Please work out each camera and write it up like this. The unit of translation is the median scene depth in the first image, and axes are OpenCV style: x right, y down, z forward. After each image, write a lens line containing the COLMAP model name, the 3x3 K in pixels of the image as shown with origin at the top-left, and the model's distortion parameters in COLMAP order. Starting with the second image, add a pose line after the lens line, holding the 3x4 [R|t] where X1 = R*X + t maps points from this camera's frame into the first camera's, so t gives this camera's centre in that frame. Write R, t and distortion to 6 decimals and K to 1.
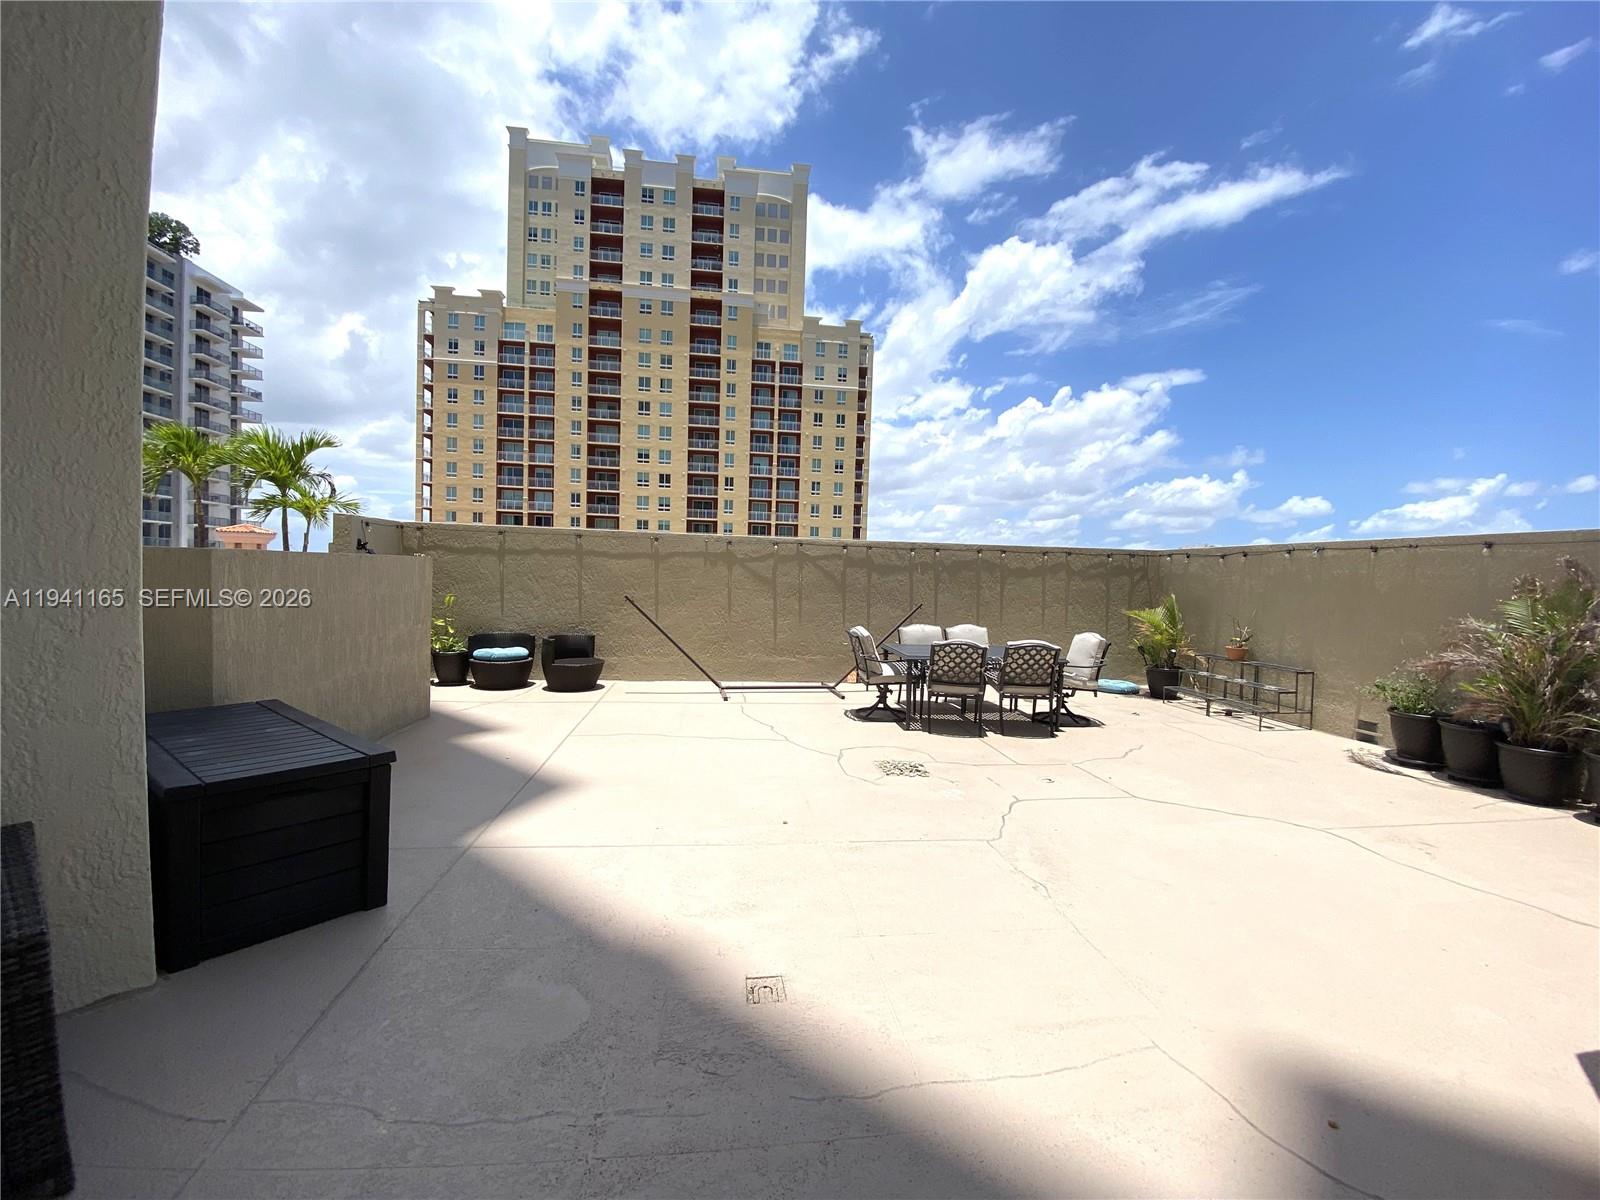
lens RADIAL K [[646.7, 0, 803.9], [0, 646.7, 597.4], [0, 0, 1]] dist [0.028803, -0.023170]
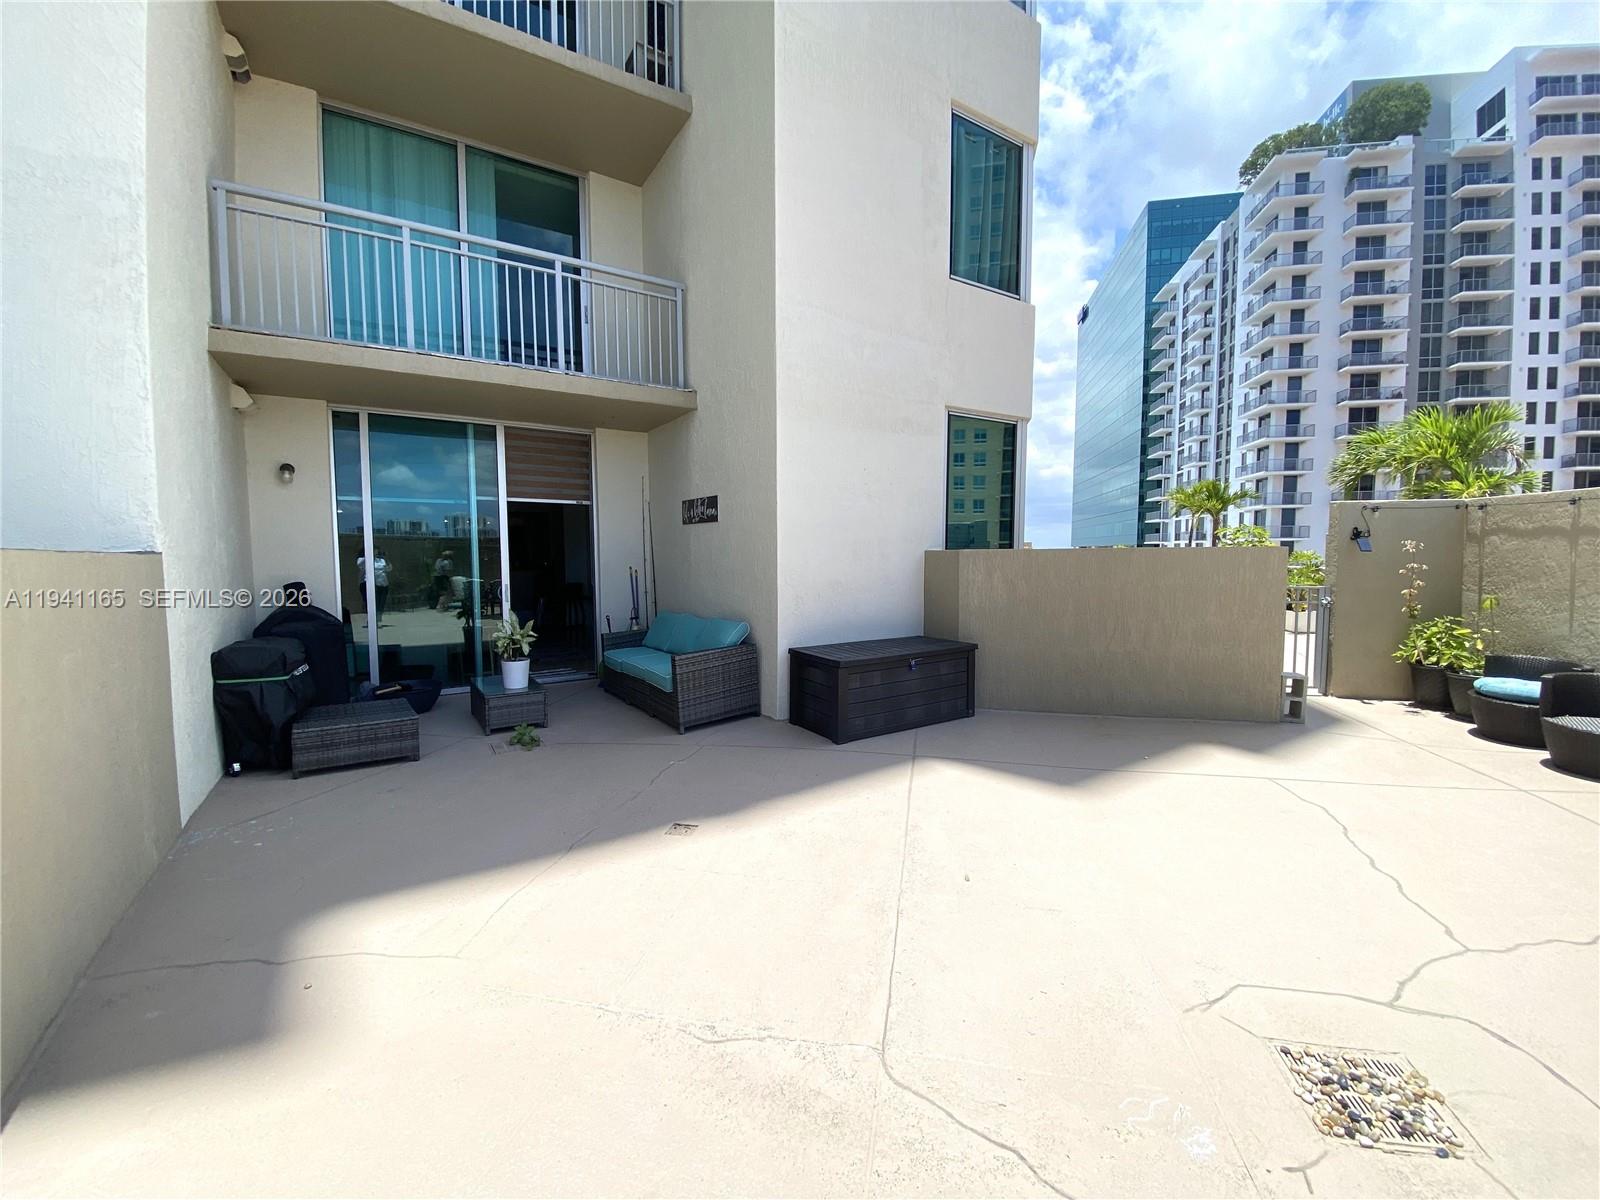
lens RADIAL K [[626.9, 0, 800.9], [0, 626.9, 609.5], [0, 0, 1]] dist [0.027672, -0.016072]
pose [[-0.335084, 0.059793, -0.940289, 0.363945], [-0.034223, 0.996553, 0.075567, -0.016026], [0.941566, 0.057501, -0.331883, 0.507273]]
